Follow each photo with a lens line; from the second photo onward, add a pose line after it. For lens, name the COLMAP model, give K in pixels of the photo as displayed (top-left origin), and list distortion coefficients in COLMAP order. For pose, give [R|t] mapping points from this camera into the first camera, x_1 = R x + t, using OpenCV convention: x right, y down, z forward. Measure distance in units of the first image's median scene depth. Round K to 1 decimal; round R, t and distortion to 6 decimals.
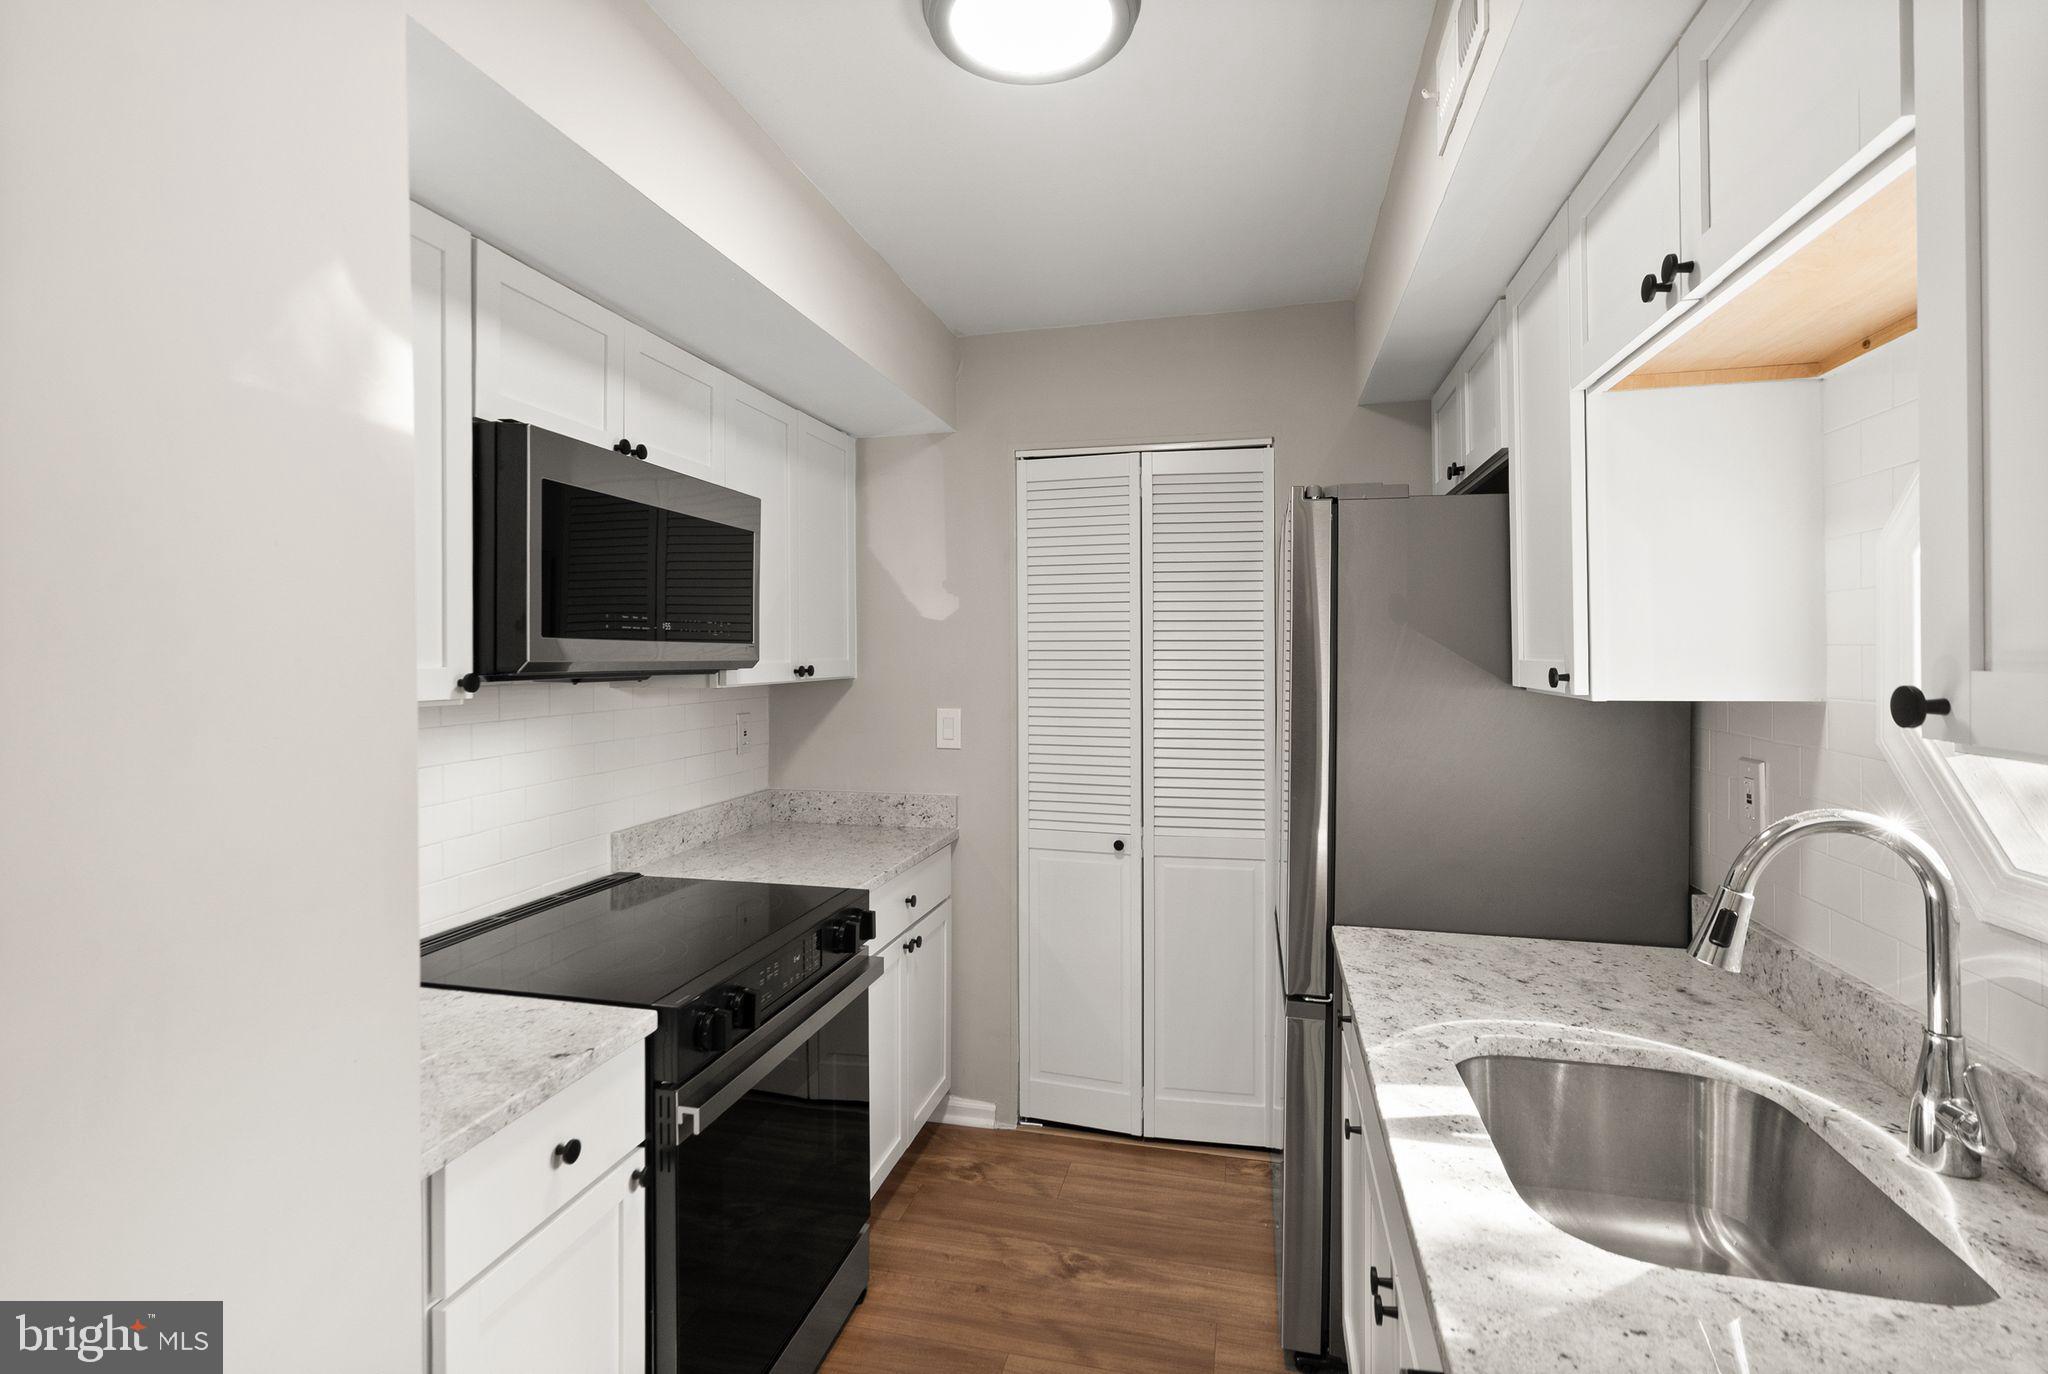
lens RADIAL K [[974.7, 0, 1030.5], [0, 974.7, 658.2], [0, 0, 1]] dist [-0.002663, 0.003341]
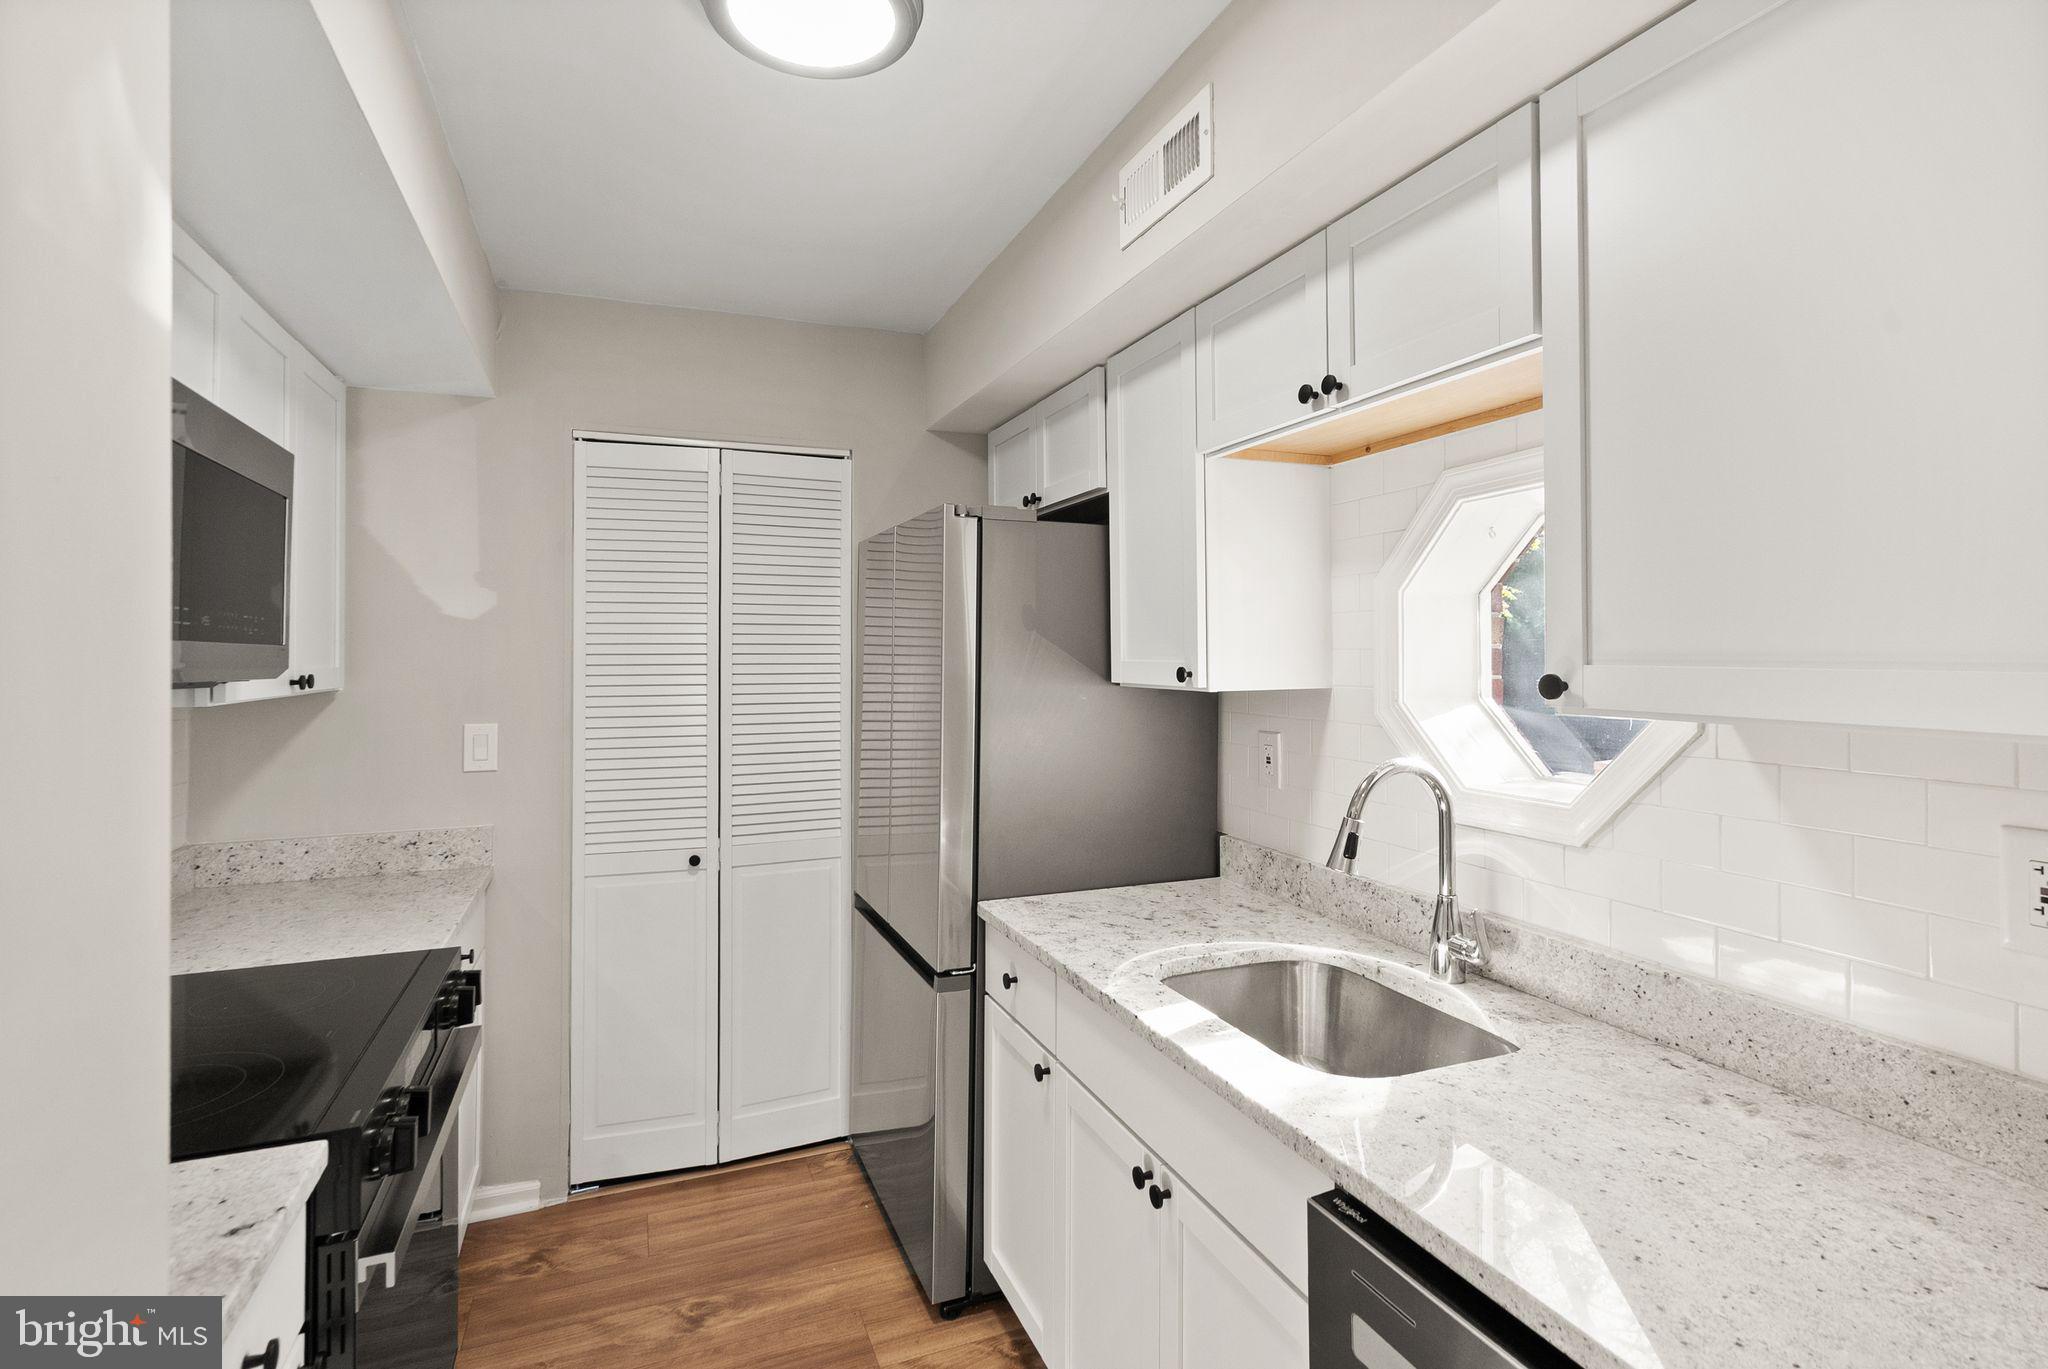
lens RADIAL K [[974.7, 0, 1033.8], [0, 974.7, 647.1], [0, 0, 1]] dist [-0.002663, 0.003341]
pose [[0.810729, 0.002529, 0.585417, -0.252877], [0.006230, 0.999897, -0.012947, -0.000670], [-0.585389, 0.014144, 0.810629, 0.050323]]
